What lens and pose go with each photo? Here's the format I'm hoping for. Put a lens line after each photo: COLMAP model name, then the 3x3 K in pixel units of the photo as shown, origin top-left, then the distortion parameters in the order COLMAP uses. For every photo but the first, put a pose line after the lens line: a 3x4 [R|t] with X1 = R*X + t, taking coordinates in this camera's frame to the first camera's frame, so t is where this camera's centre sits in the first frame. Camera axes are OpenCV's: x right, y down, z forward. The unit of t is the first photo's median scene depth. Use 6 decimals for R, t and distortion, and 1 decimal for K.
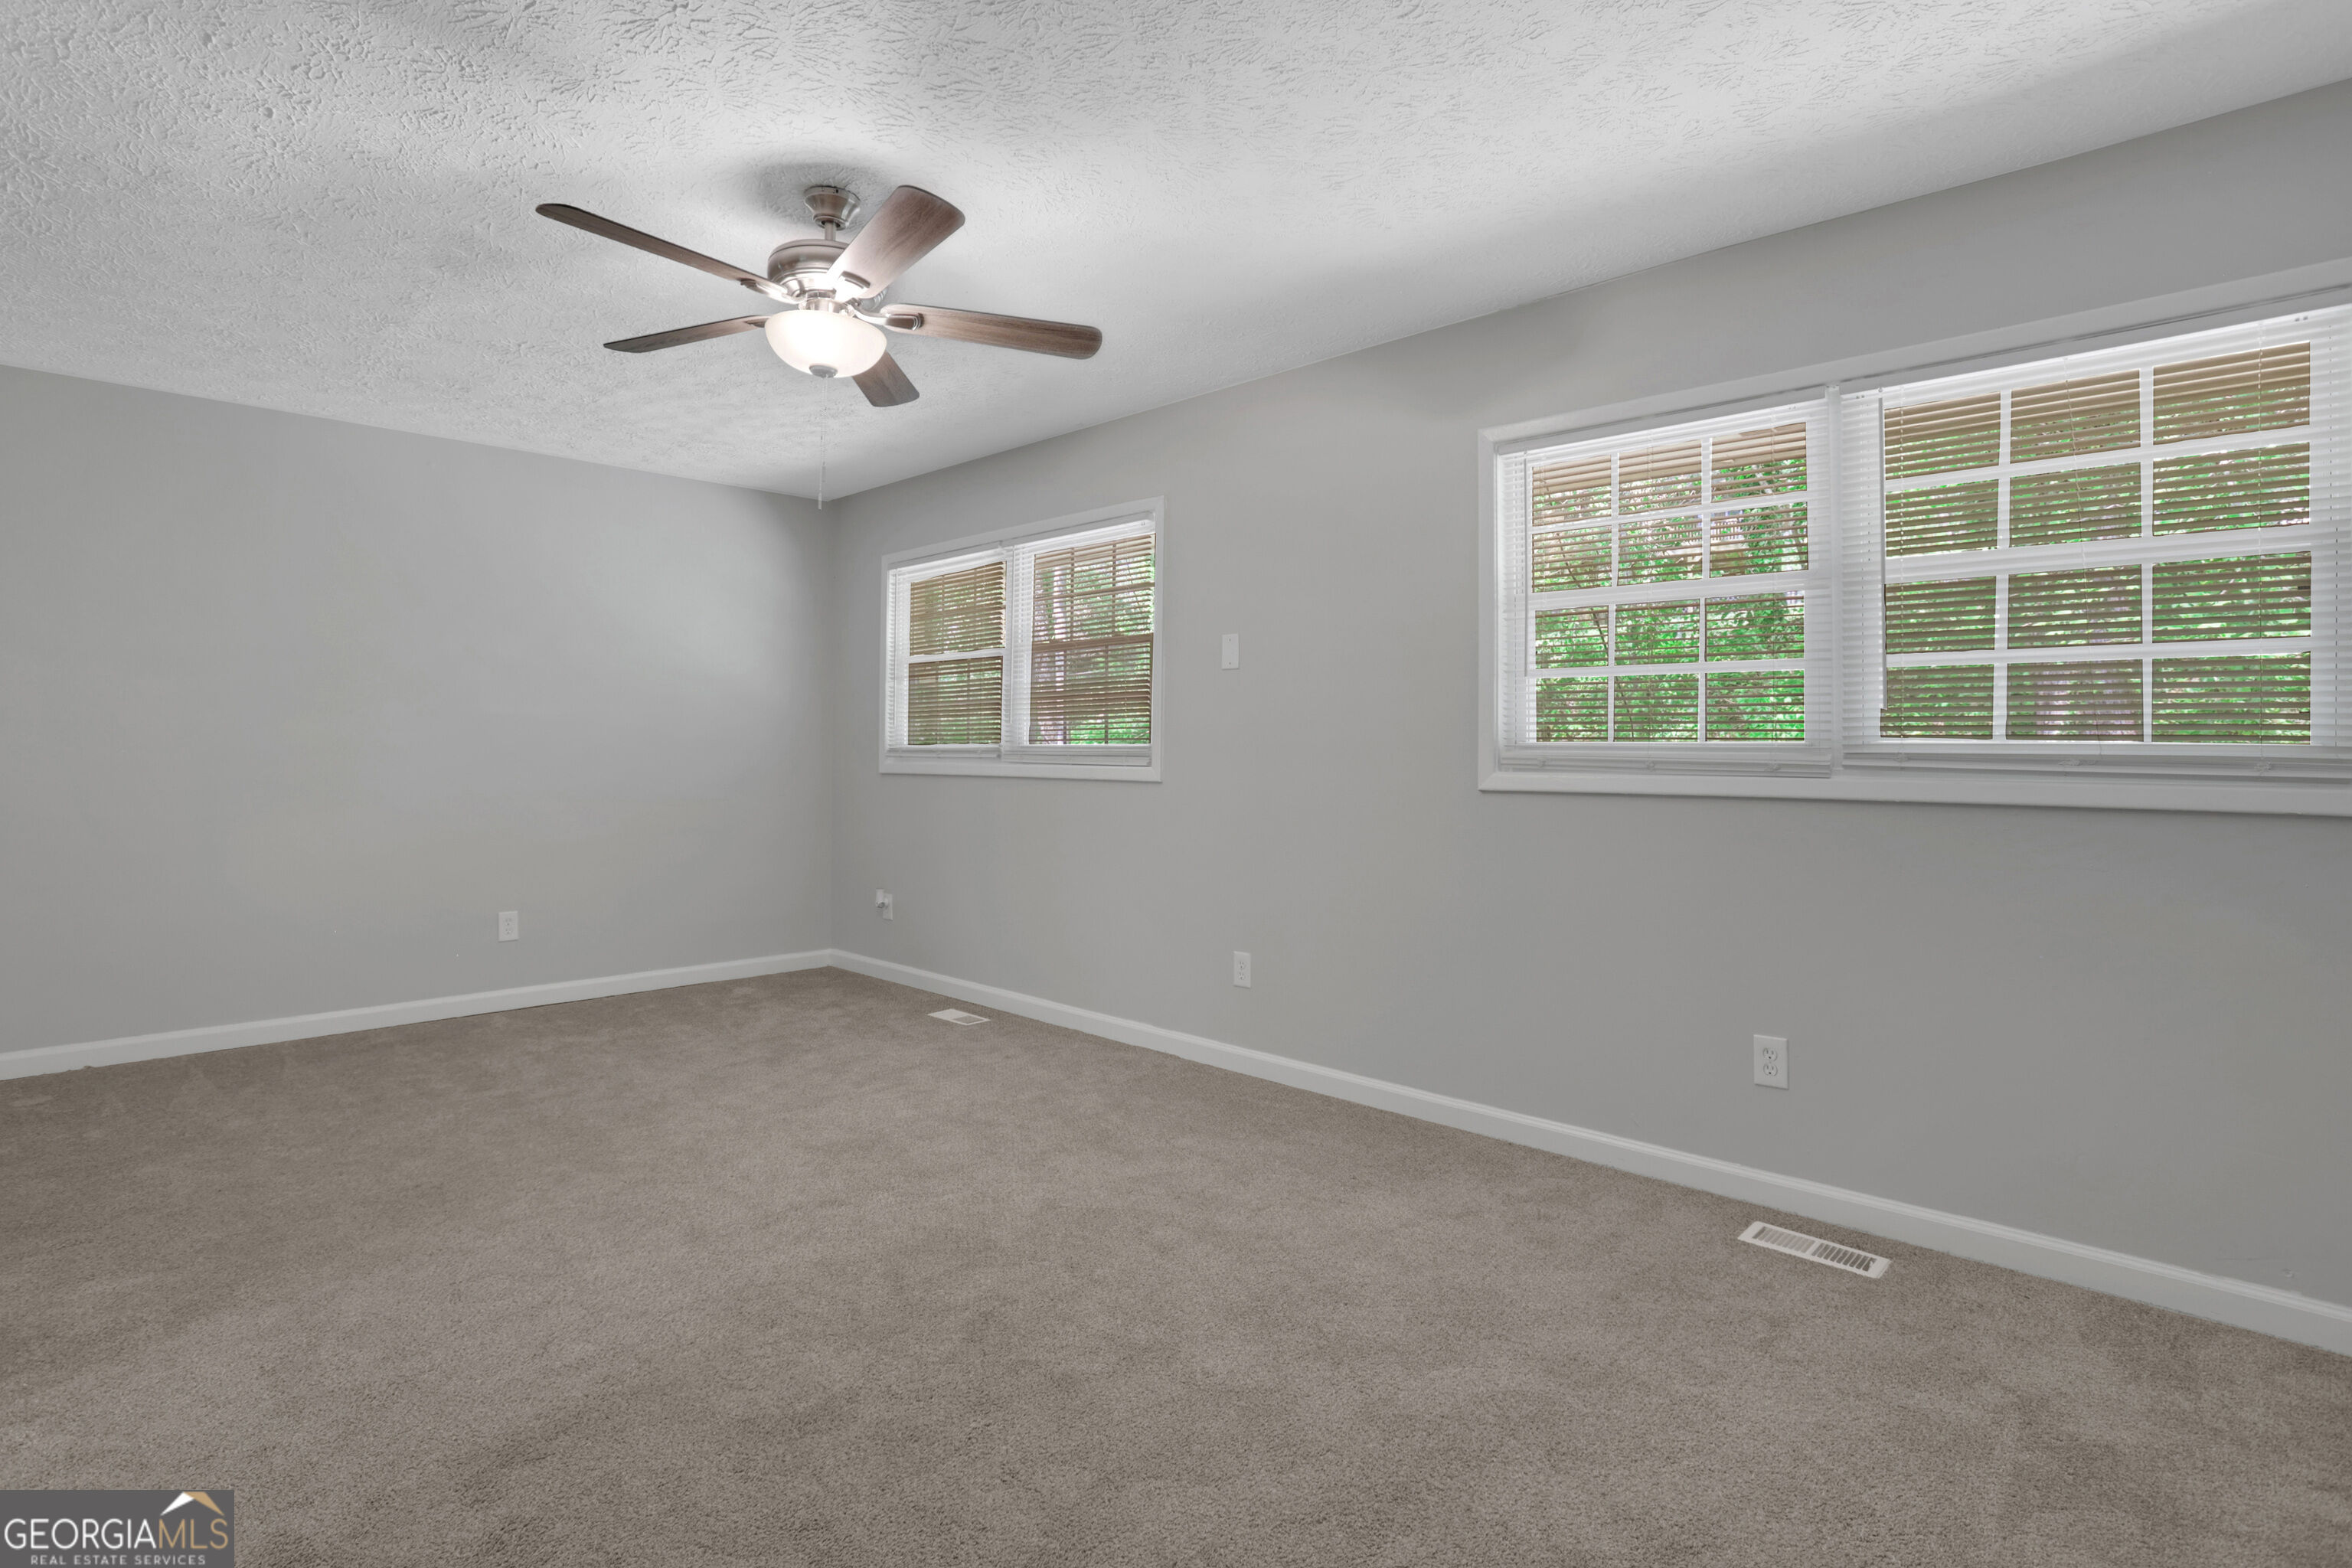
lens RADIAL K [[1133.1, 0, 1174.0], [0, 1133.1, 760.4], [0, 0, 1]] dist [-0.031933, 0.006587]
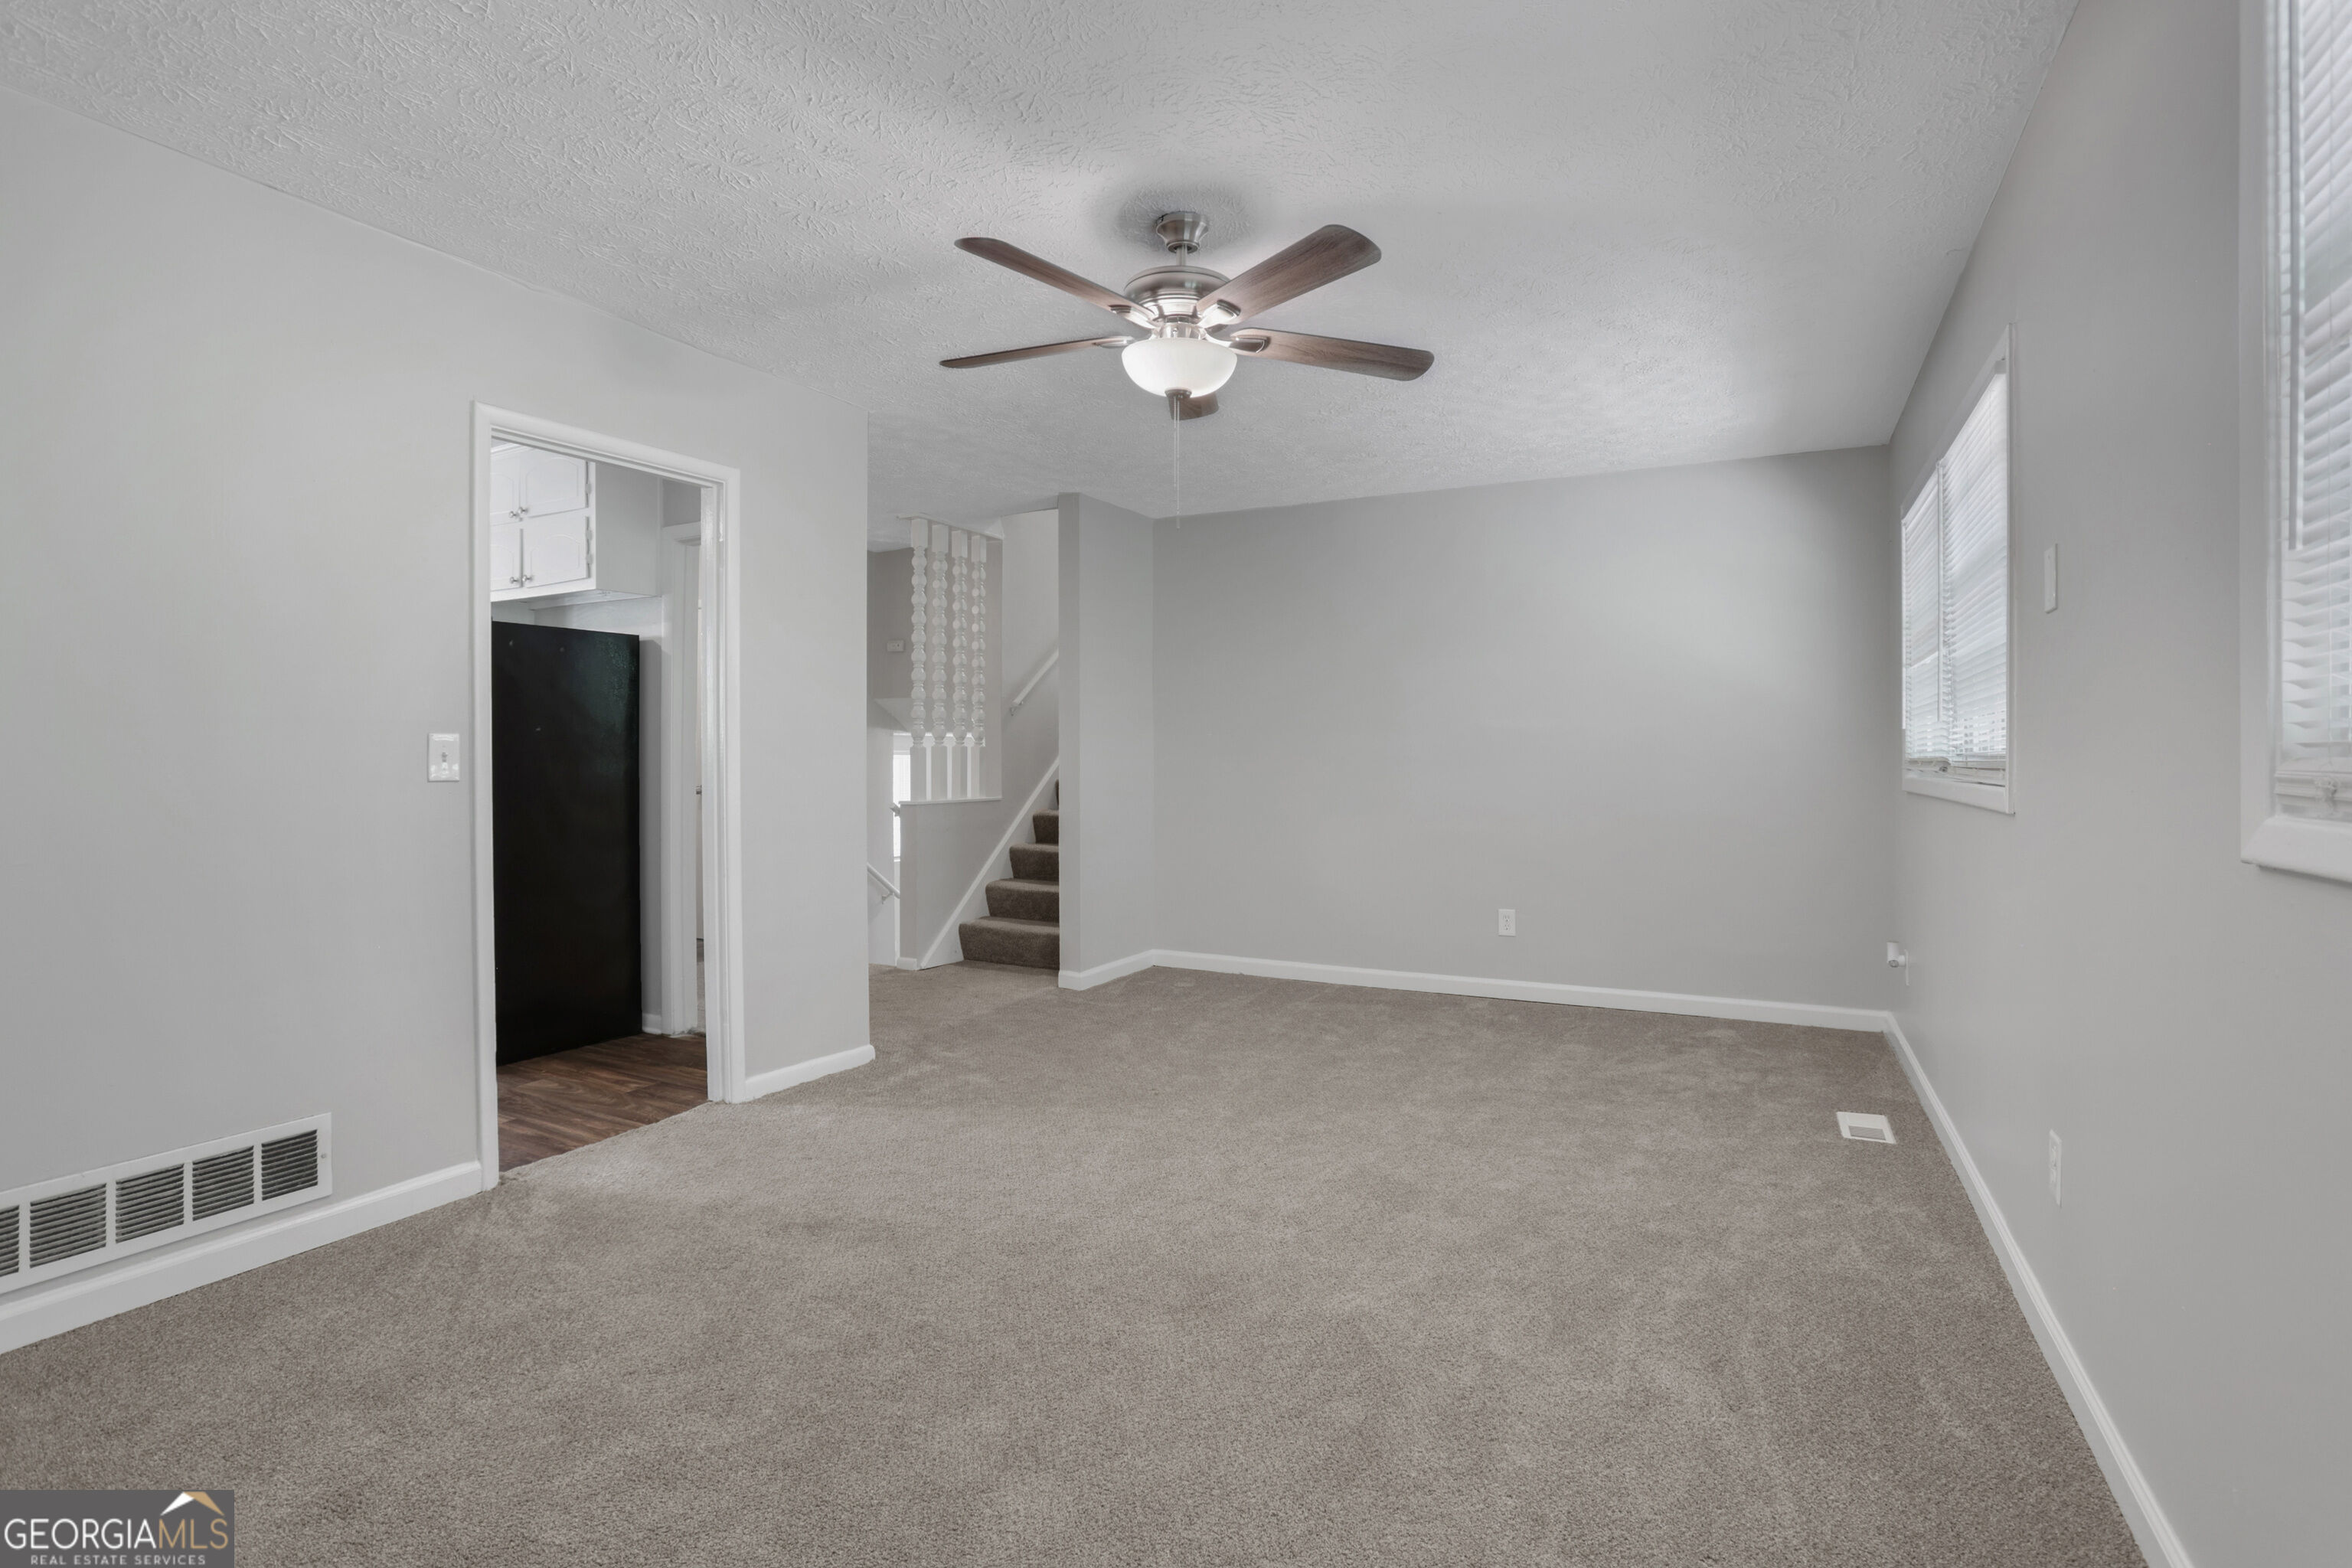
lens RADIAL K [[1133.1, 0, 1180.4], [0, 1133.1, 780.3], [0, 0, 1]] dist [-0.031933, 0.006587]
pose [[0.287321, 0.012857, -0.957748, 0.528784], [-0.003186, 0.999917, 0.012467, -0.004917], [0.957829, -0.000530, 0.287338, 0.539217]]
